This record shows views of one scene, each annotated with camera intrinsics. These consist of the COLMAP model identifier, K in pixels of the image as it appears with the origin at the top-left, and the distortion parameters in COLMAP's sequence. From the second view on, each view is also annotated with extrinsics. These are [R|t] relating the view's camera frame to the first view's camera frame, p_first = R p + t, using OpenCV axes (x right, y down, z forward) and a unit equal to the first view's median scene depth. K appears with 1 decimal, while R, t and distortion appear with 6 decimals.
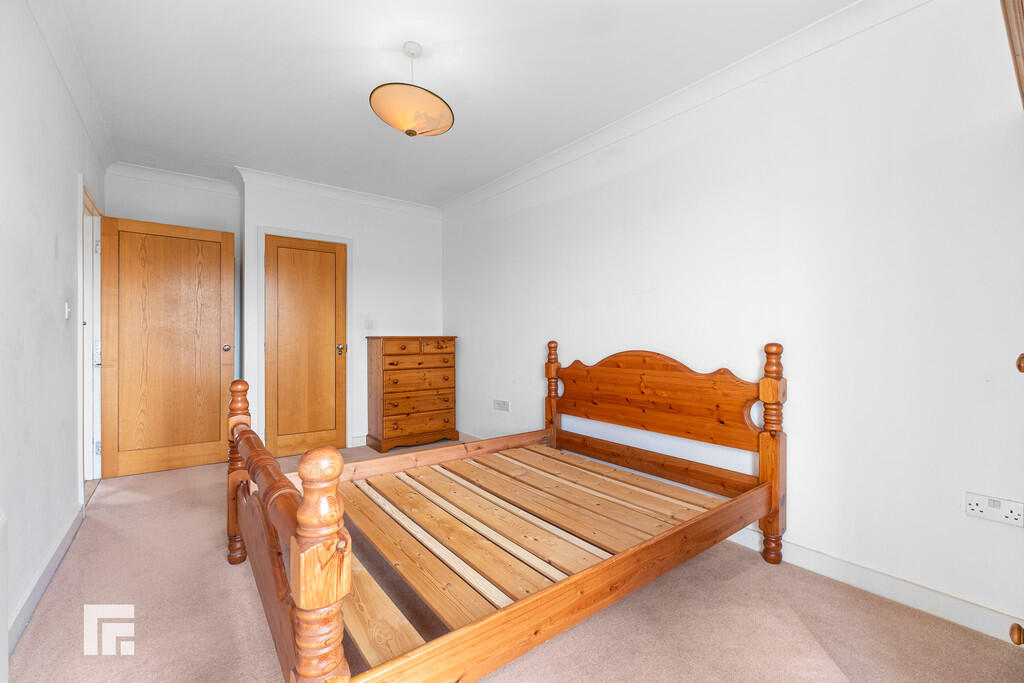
lens RADIAL K [[435.4, 0, 512.0], [0, 435.4, 341.5], [0, 0, 1]] dist [-0.003373, -0.000445]
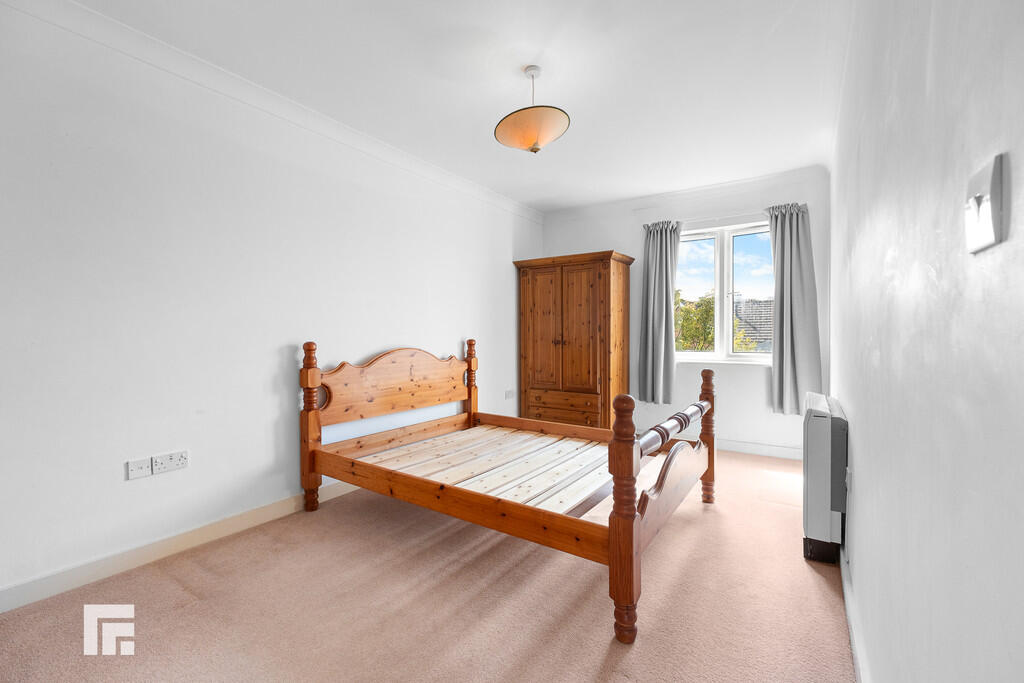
lens RADIAL K [[435.4, 0, 512.0], [0, 435.4, 341.5], [0, 0, 1]] dist [-0.003373, -0.000445]
pose [[-0.318456, -0.006688, 0.947914, -0.990069], [0.015825, 0.999798, 0.012371, -0.005011], [-0.947806, 0.018941, -0.318286, 1.125223]]
